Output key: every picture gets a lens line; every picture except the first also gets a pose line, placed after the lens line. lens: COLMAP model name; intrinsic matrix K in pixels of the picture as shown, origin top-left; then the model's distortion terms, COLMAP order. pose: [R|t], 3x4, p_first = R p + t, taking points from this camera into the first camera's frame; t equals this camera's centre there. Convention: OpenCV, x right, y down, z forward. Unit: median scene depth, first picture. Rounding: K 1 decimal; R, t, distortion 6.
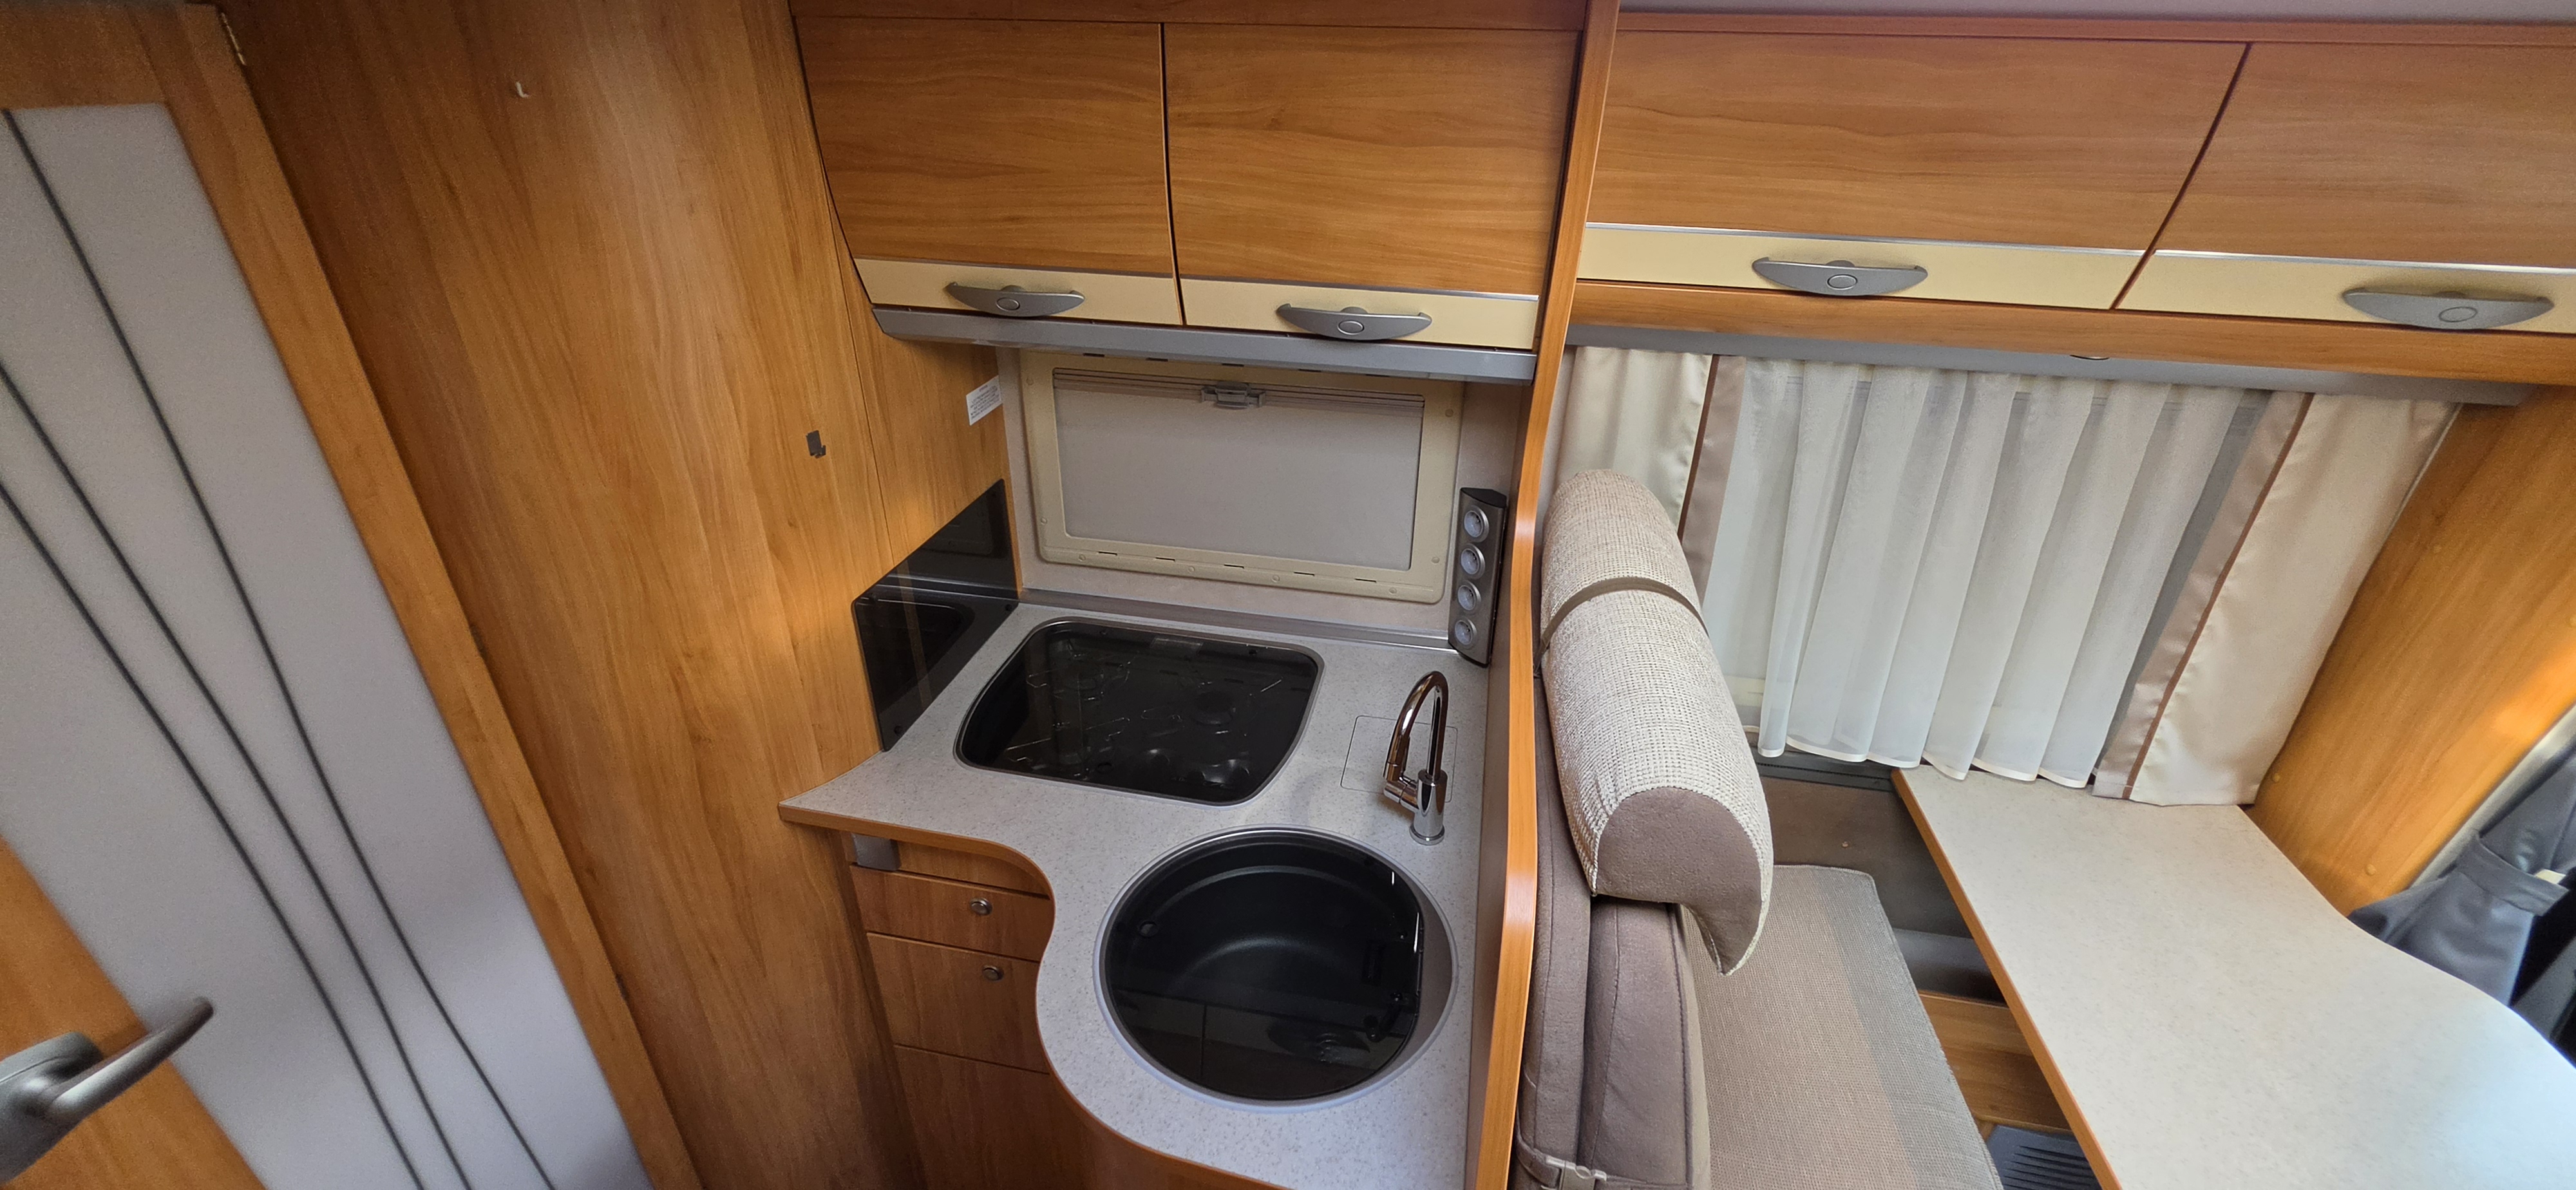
lens RADIAL K [[1033.4, 0, 1282.1], [0, 1033.4, 582.2], [0, 0, 1]] dist [-0.003154, 0.001167]
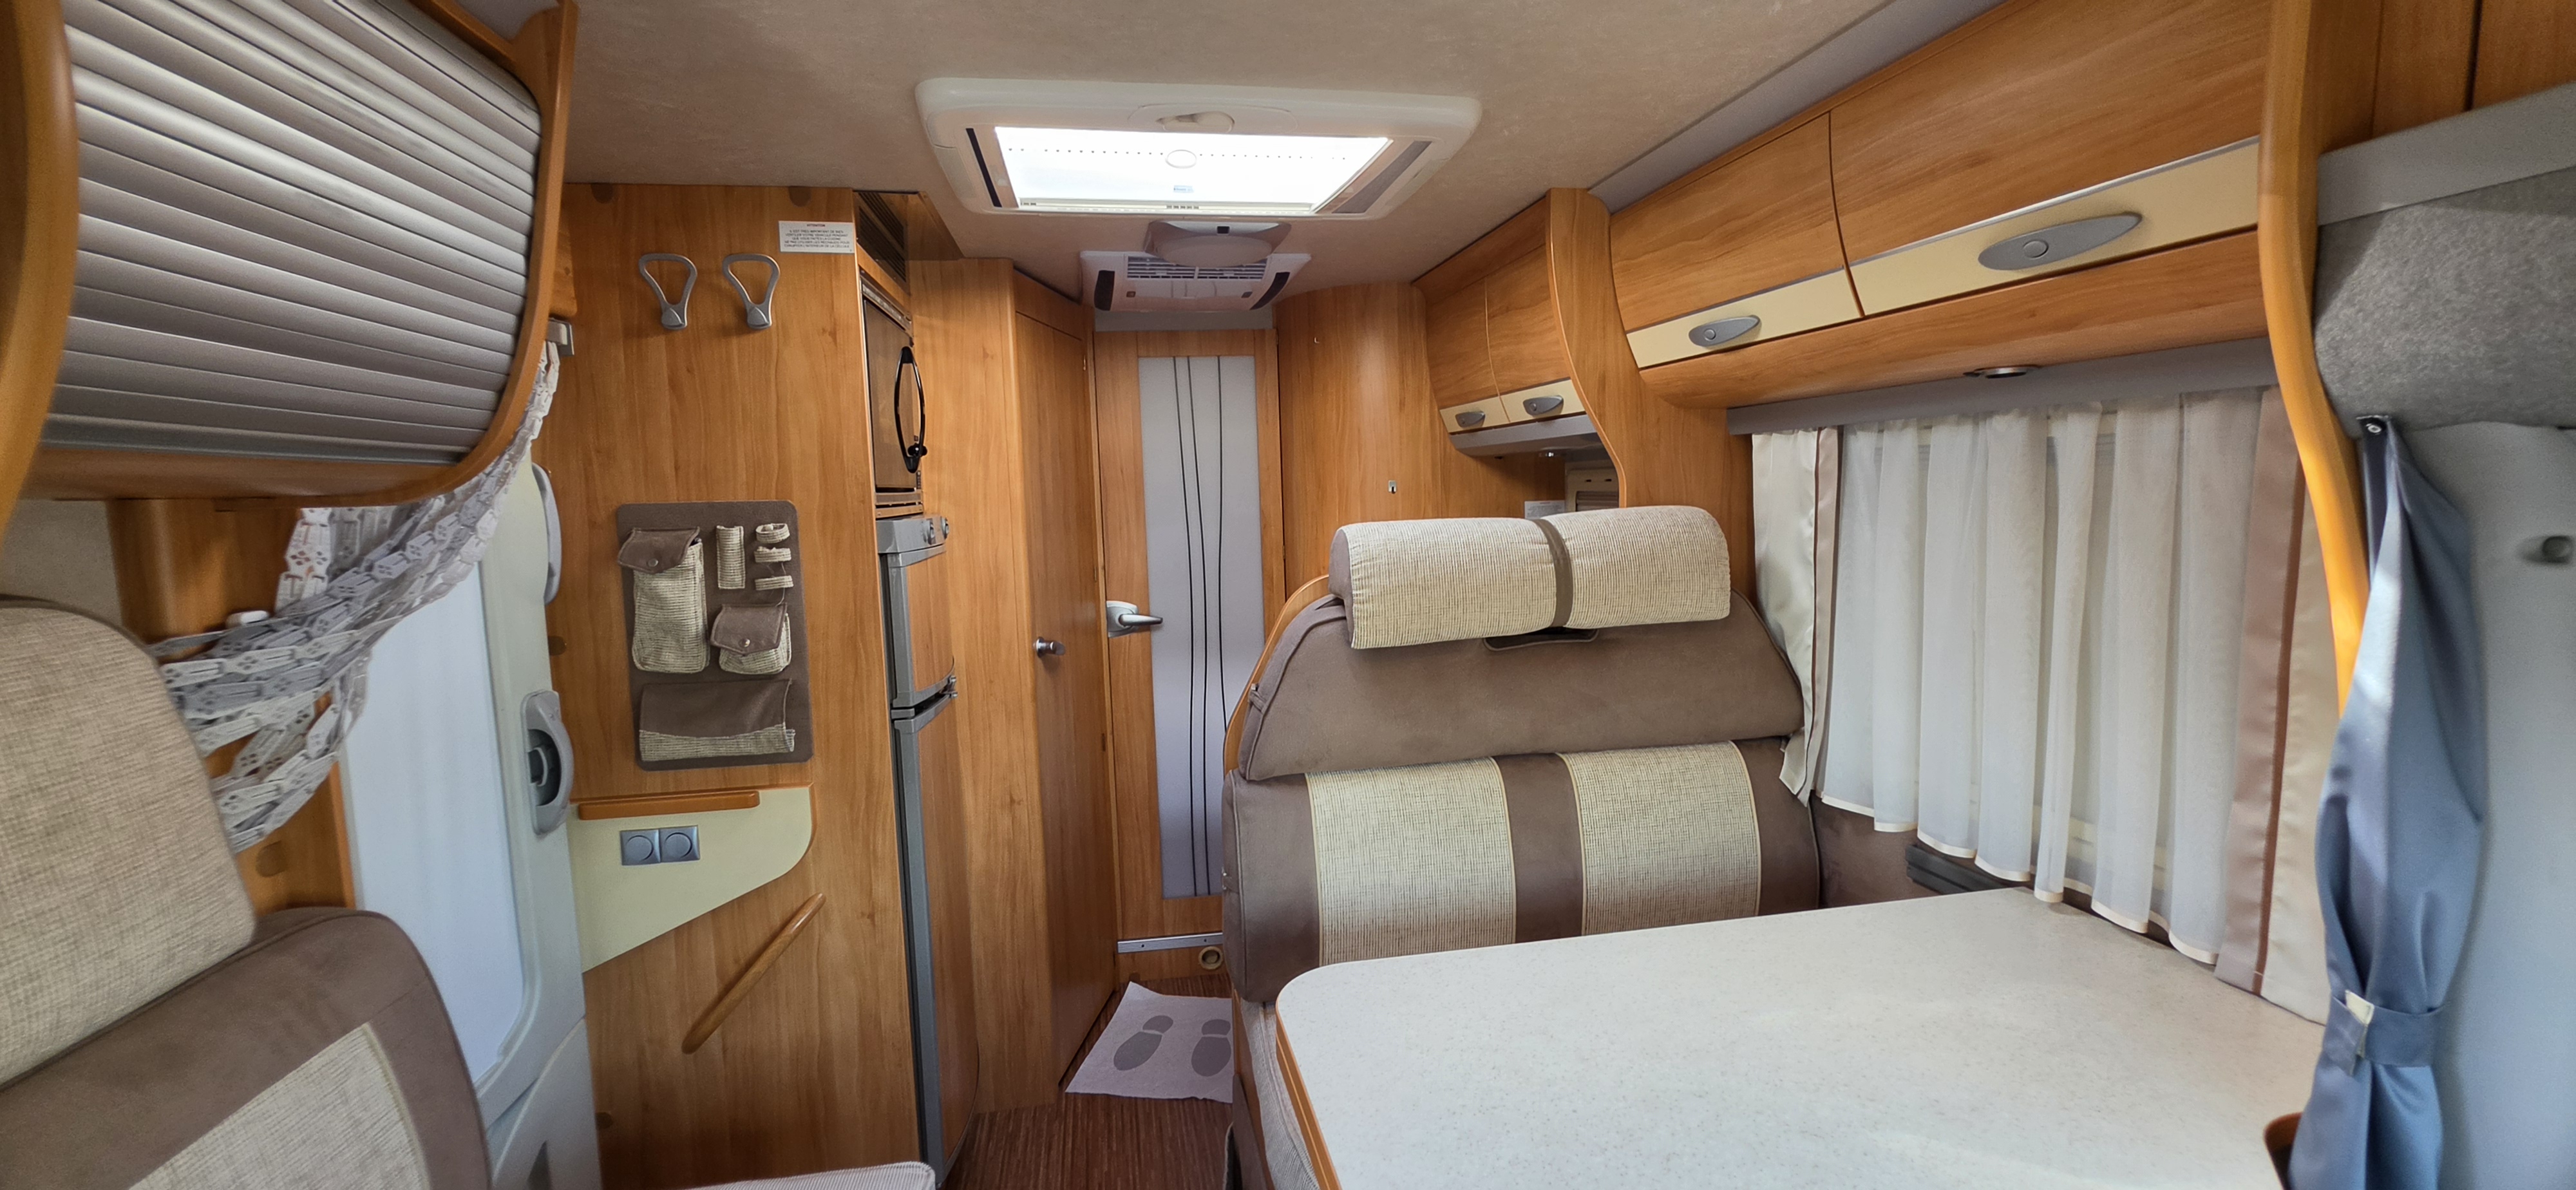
lens RADIAL K [[1033.4, 0, 1275.9], [0, 1033.4, 587.5], [0, 0, 1]] dist [-0.003154, 0.001167]
pose [[0.361619, 0.062695, -0.930215, 1.348457], [-0.404245, 0.909615, -0.095843, 0.329180], [0.840129, 0.410694, 0.354279, 0.102687]]
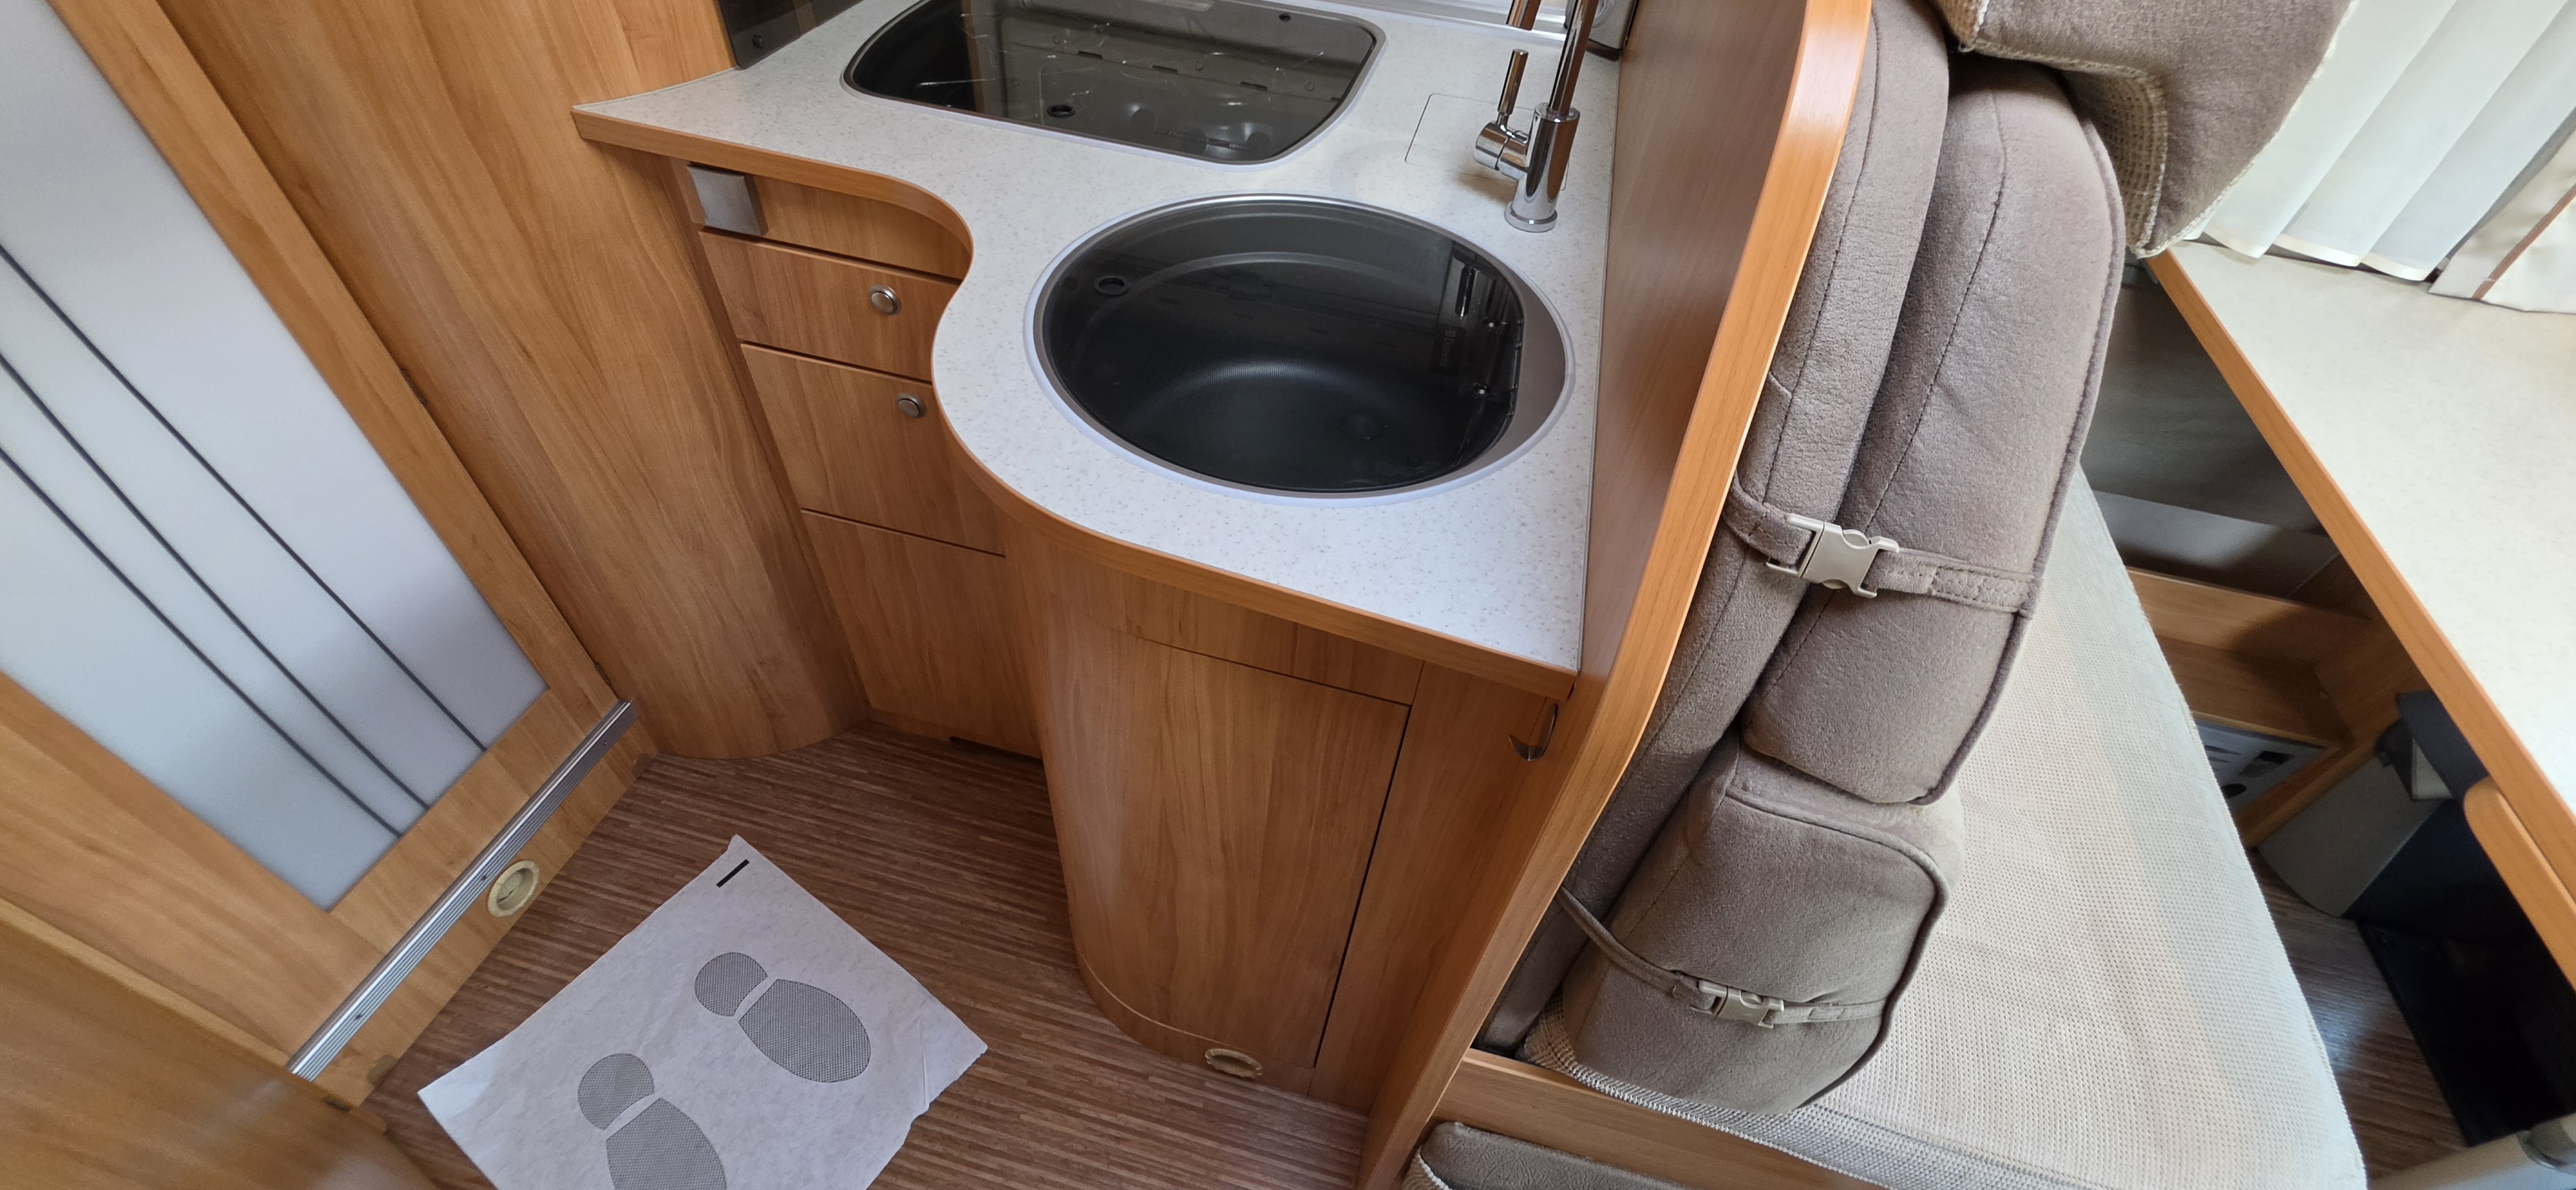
lens RADIAL K [[1033.4, 0, 1282.1], [0, 1033.4, 584.2], [0, 0, 1]] dist [-0.003154, 0.001167]
pose [[0.997211, 0.073778, 0.011289, -0.011815], [-0.073516, 0.944835, 0.319189, 0.256275], [0.012883, -0.319128, 0.947624, 0.269010]]
